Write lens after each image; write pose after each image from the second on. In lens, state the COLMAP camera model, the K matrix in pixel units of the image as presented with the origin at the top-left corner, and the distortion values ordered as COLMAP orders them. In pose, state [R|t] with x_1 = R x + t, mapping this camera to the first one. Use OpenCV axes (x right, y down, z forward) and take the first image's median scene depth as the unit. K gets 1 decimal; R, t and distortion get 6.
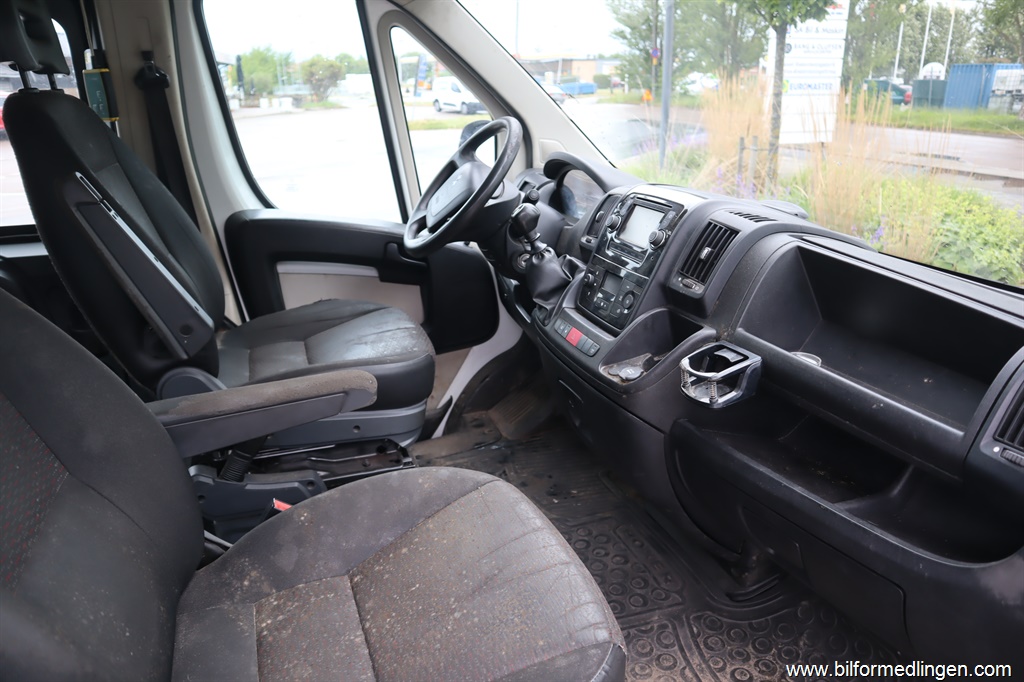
lens RADIAL K [[703.5, 0, 513.5], [0, 703.5, 338.8], [0, 0, 1]] dist [-0.116520, 0.067675]
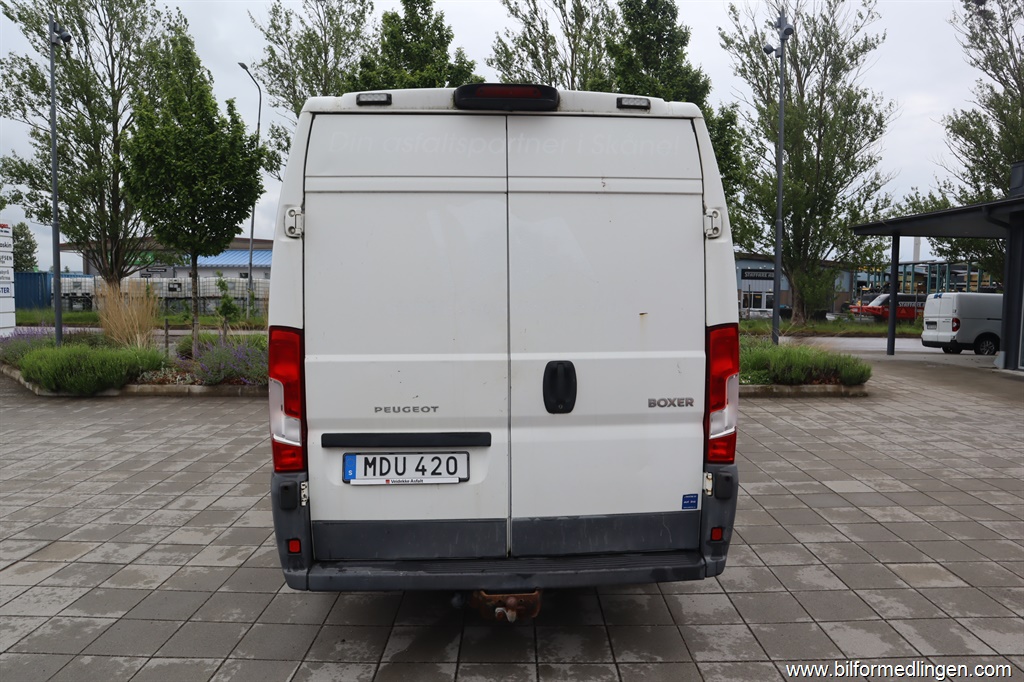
lens RADIAL K [[703.5, 0, 511.5], [0, 703.5, 340.4], [0, 0, 1]] dist [-0.116520, 0.067675]
pose [[0.270787, -0.053258, 0.961165, -0.156348], [0.322304, 0.945857, -0.038393, 0.013135], [-0.907080, 0.320183, 0.273292, -0.028194]]
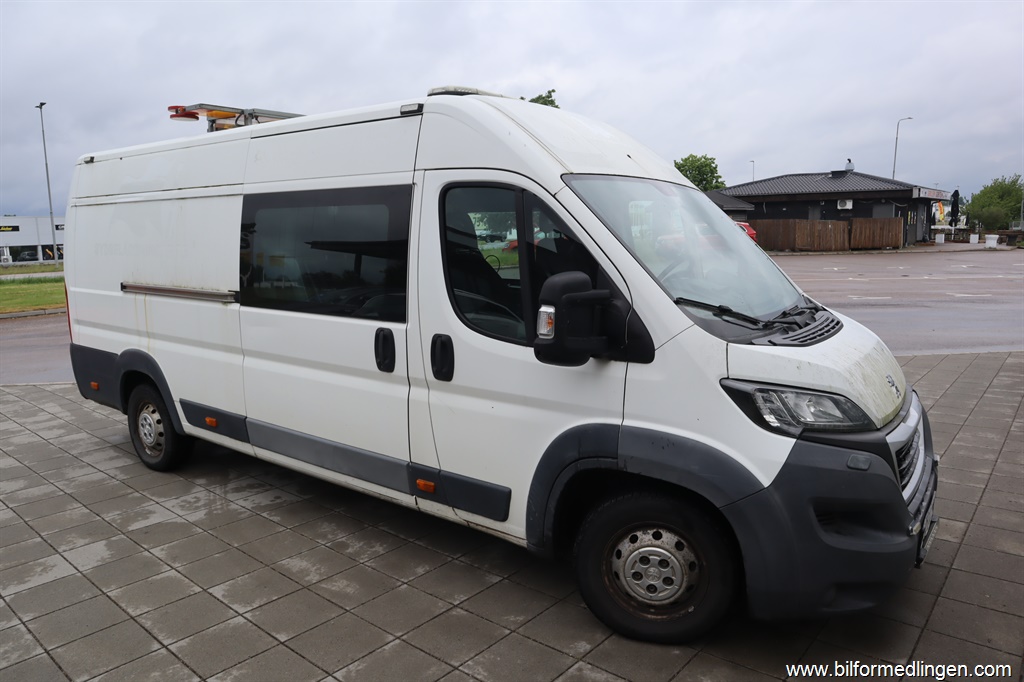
lens RADIAL K [[703.5, 0, 511.4], [0, 703.5, 341.7], [0, 0, 1]] dist [-0.116520, 0.067675]
pose [[0.570096, 0.133516, -0.810656, 0.058215], [-0.273282, 0.961338, -0.033852, 0.009989], [0.774795, 0.240837, 0.584543, -0.035976]]
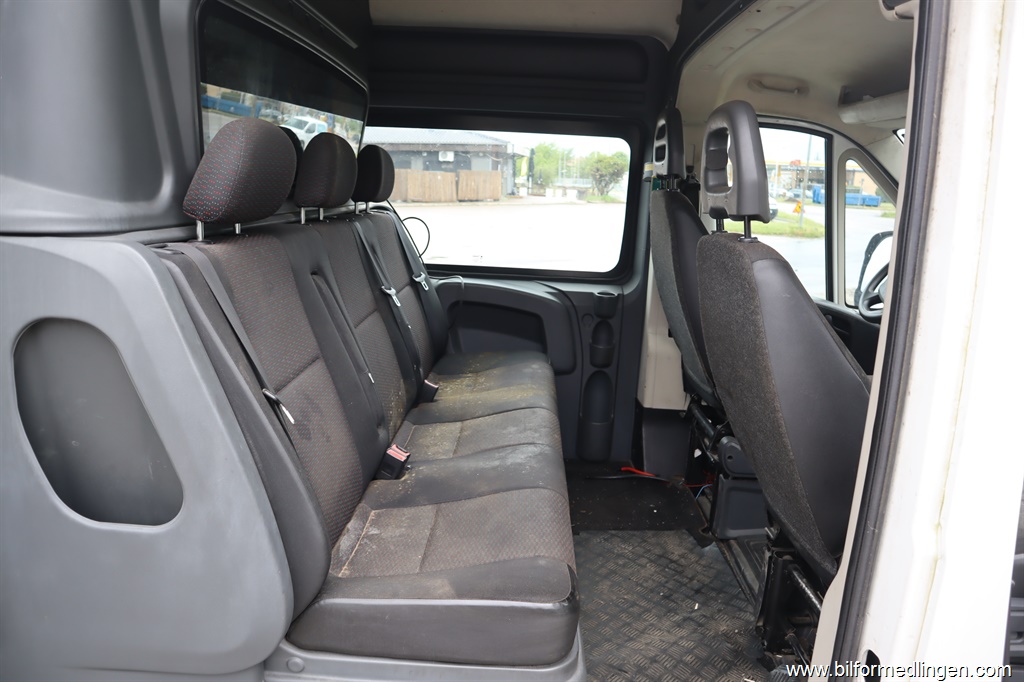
lens RADIAL K [[703.5, 0, 515.1], [0, 703.5, 346.7], [0, 0, 1]] dist [-0.116520, 0.067675]
pose [[0.933544, 0.123738, -0.336429, -0.012531], [-0.163524, 0.982193, -0.092506, 0.006697], [0.318992, 0.141373, 0.937154, -0.019603]]
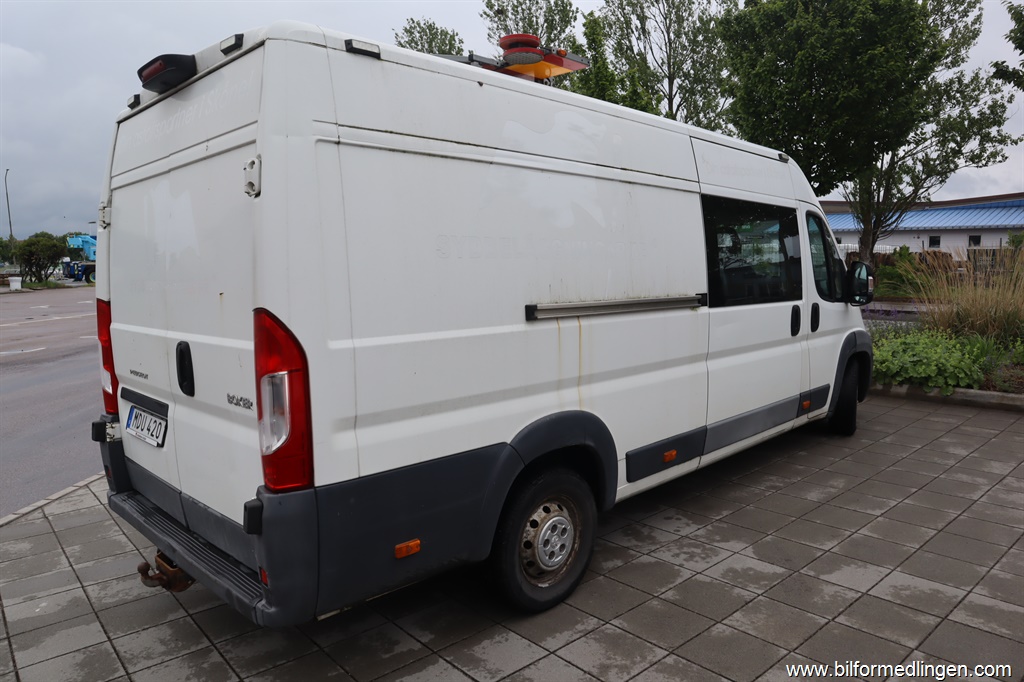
lens RADIAL K [[703.5, 0, 510.2], [0, 703.5, 342.0], [0, 0, 1]] dist [-0.116520, 0.067675]
pose [[0.901032, -0.052190, 0.430601, -0.095483], [0.152666, 0.967370, -0.202207, 0.029987], [-0.405997, 0.247933, 0.879600, -0.077277]]
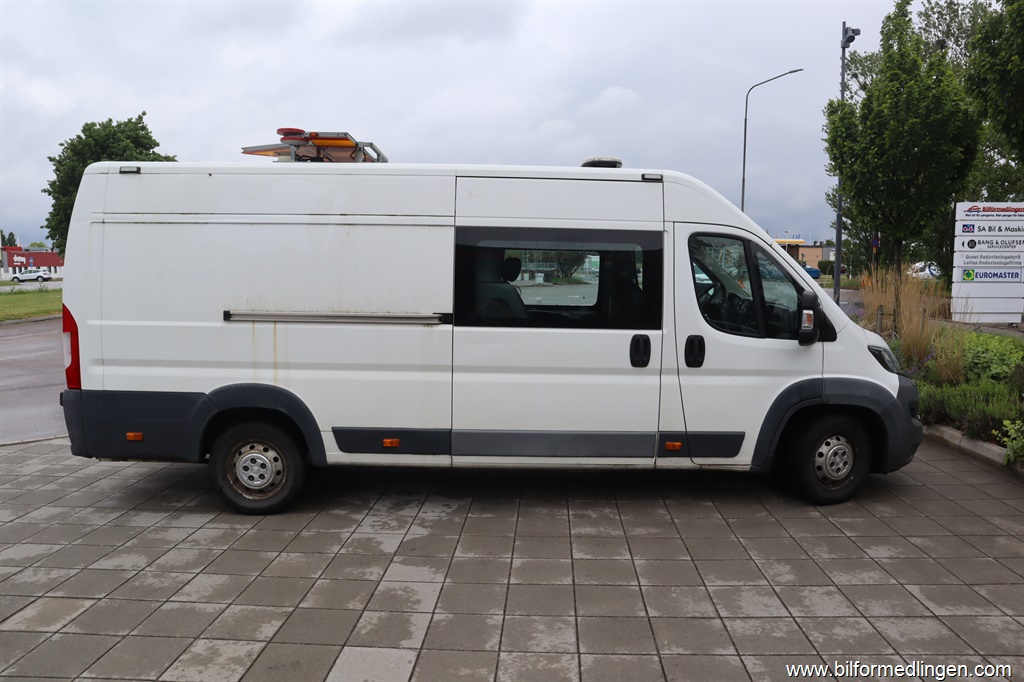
lens RADIAL K [[703.5, 0, 510.5], [0, 703.5, 341.1], [0, 0, 1]] dist [-0.116520, 0.067675]
pose [[0.950119, 0.049786, -0.307888, 0.003328], [-0.122490, 0.967423, -0.221560, 0.035350], [0.286827, 0.248221, 0.925266, -0.101859]]
